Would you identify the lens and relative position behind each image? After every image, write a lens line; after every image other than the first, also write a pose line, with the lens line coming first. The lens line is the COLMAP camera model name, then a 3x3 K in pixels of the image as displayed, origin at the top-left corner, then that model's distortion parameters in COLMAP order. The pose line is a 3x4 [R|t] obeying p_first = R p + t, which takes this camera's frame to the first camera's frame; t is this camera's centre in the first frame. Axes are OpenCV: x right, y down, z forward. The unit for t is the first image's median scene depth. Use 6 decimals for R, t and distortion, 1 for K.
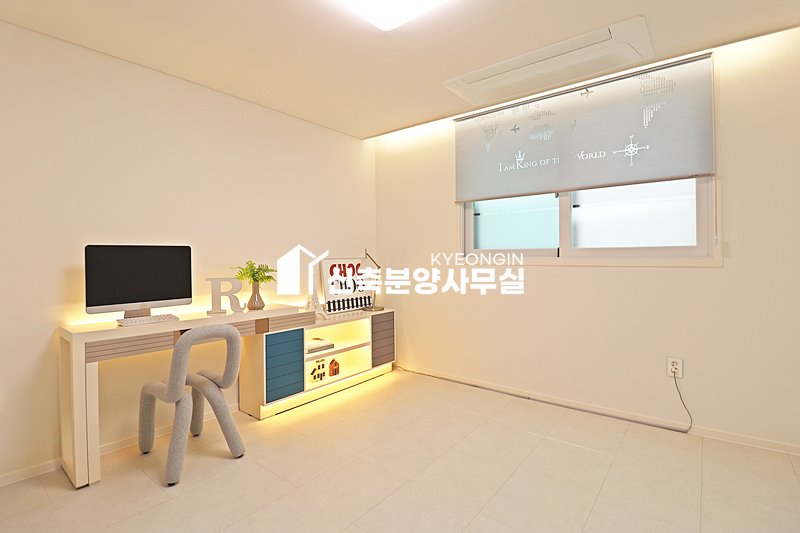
lens RADIAL K [[370.6, 0, 400.2], [0, 370.6, 264.3], [0, 0, 1]] dist [-0.001286, -0.012198]
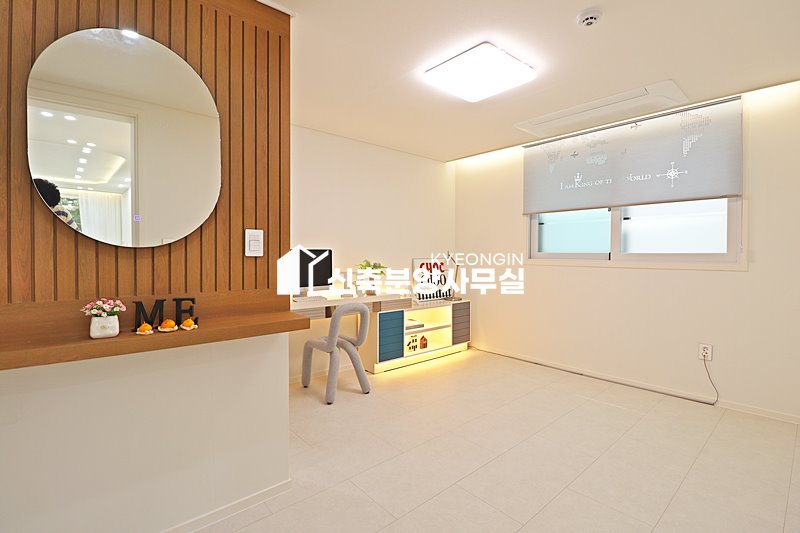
lens RADIAL K [[370.6, 0, 400.1], [0, 370.6, 264.4], [0, 0, 1]] dist [-0.001286, -0.012198]
pose [[0.984666, 0.015912, -0.173720, -0.044629], [-0.014401, 0.999847, 0.009953, -0.009232], [0.173852, -0.007298, 0.984745, -0.352982]]
